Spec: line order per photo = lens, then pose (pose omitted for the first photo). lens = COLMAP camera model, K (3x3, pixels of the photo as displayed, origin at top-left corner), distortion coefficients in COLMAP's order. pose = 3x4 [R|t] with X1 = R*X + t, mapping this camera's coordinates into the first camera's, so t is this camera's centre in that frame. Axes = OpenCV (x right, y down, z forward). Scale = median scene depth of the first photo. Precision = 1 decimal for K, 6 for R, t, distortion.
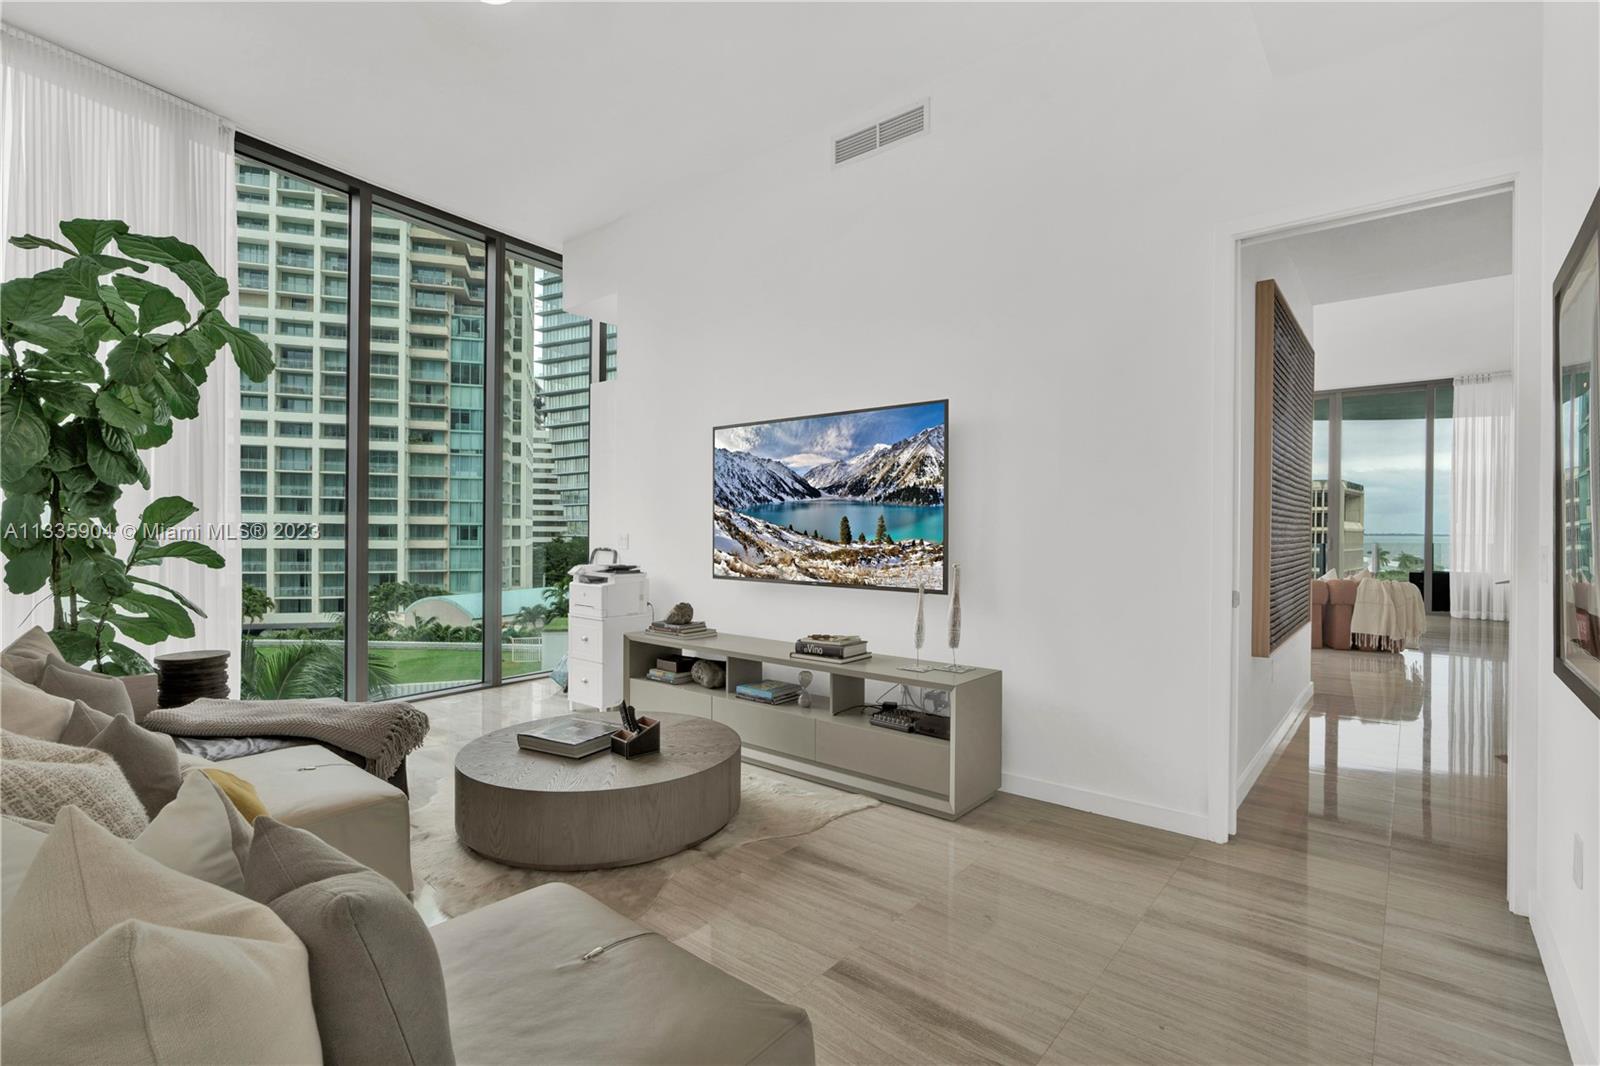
lens RADIAL K [[729.4, 0, 806.9], [0, 729.4, 538.7], [0, 0, 1]] dist [-0.025067, -0.000728]
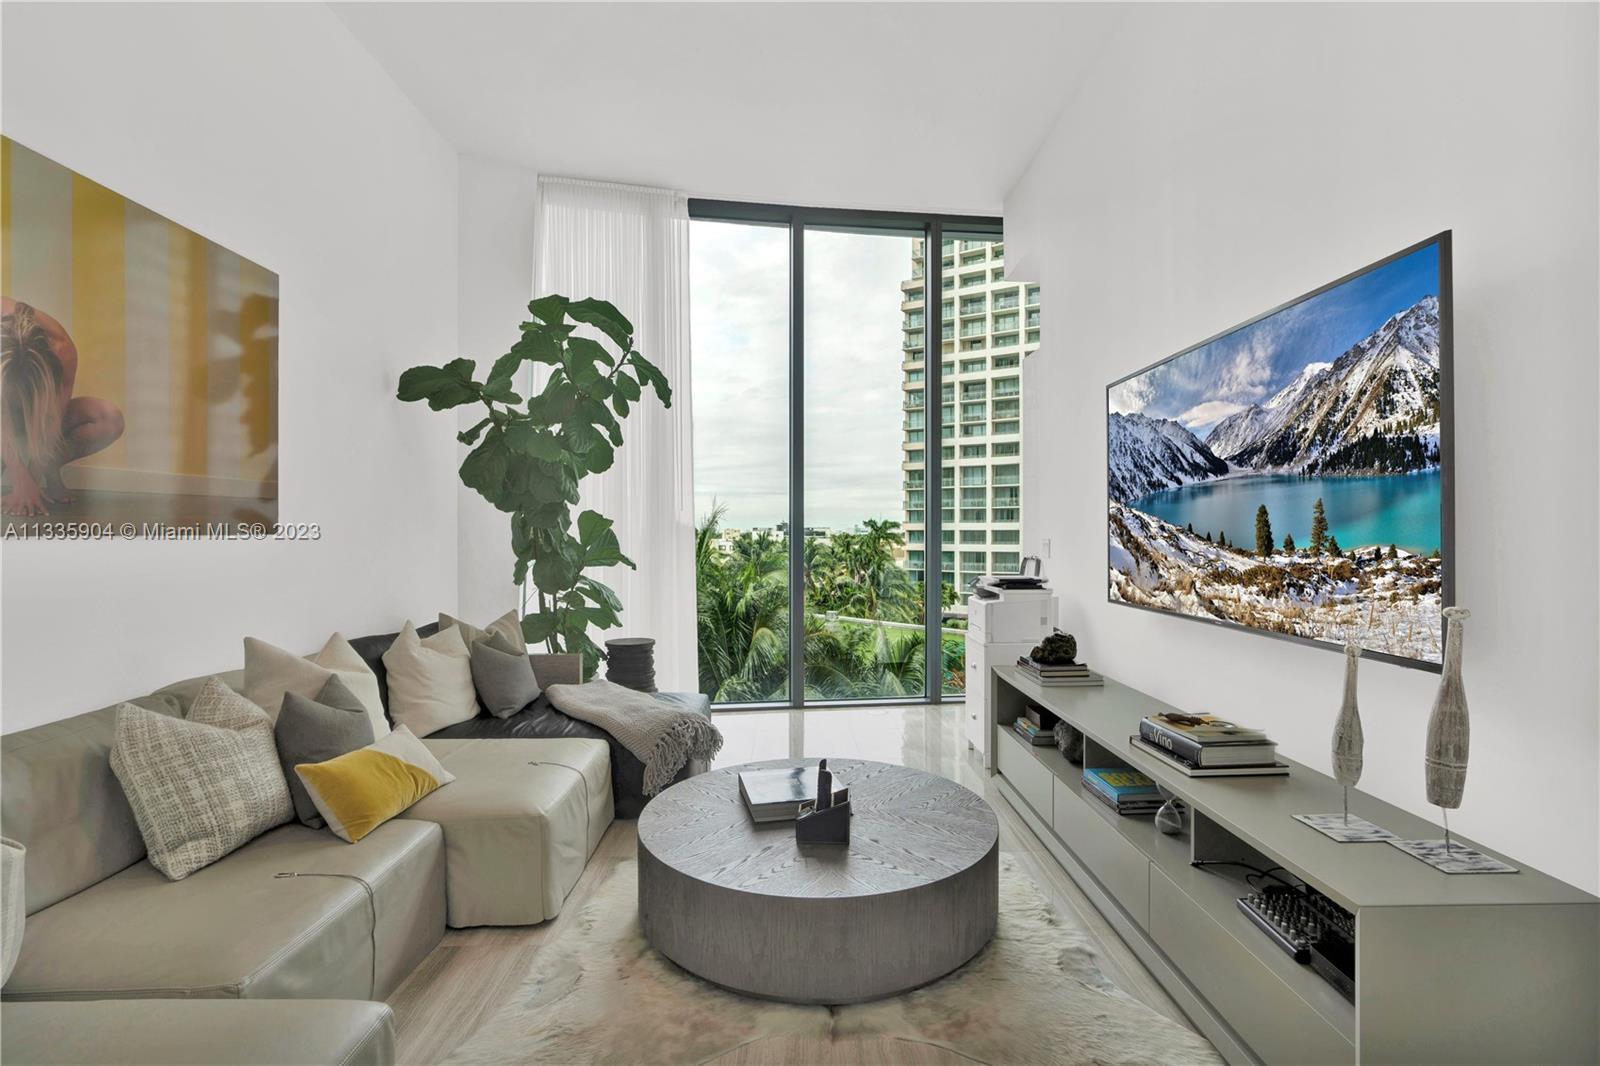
lens RADIAL K [[729.4, 0, 801.0], [0, 729.4, 531.9], [0, 0, 1]] dist [-0.025067, -0.000728]
pose [[0.653858, -0.011145, -0.756536, 0.231805], [-0.001235, 0.999874, -0.015797, -0.001696], [0.756617, 0.011263, 0.653762, 0.374791]]
